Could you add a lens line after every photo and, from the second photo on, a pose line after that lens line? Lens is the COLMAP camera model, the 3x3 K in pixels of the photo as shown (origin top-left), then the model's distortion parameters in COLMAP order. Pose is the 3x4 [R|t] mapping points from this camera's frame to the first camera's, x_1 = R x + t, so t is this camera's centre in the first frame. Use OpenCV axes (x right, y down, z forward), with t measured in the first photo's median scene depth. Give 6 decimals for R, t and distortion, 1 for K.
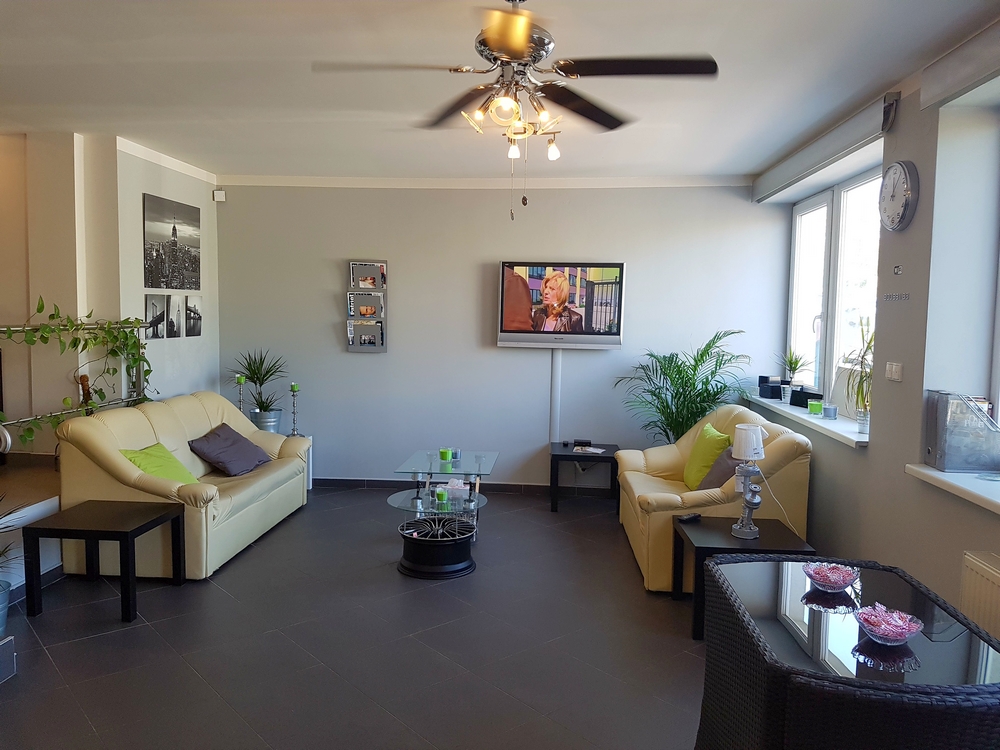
lens RADIAL K [[825.3, 0, 500.0], [0, 825.3, 375.0], [0, 0, 1]] dist [-0.007927, -0.005902]
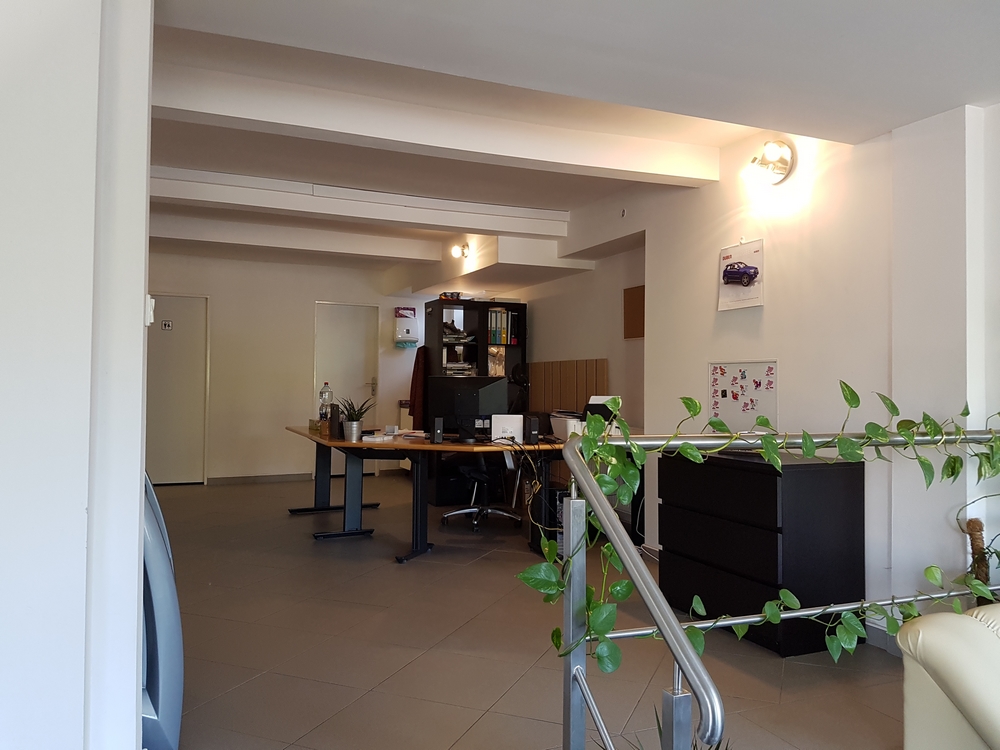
lens RADIAL K [[757.1, 0, 500.0], [0, 757.1, 375.0], [0, 0, 1]] dist [0.001022, 0.001357]
pose [[0.467598, -0.021872, -0.883671, -0.191713], [-0.078329, 0.994736, -0.066069, -0.039466], [0.880464, 0.100111, 0.463423, 0.454440]]
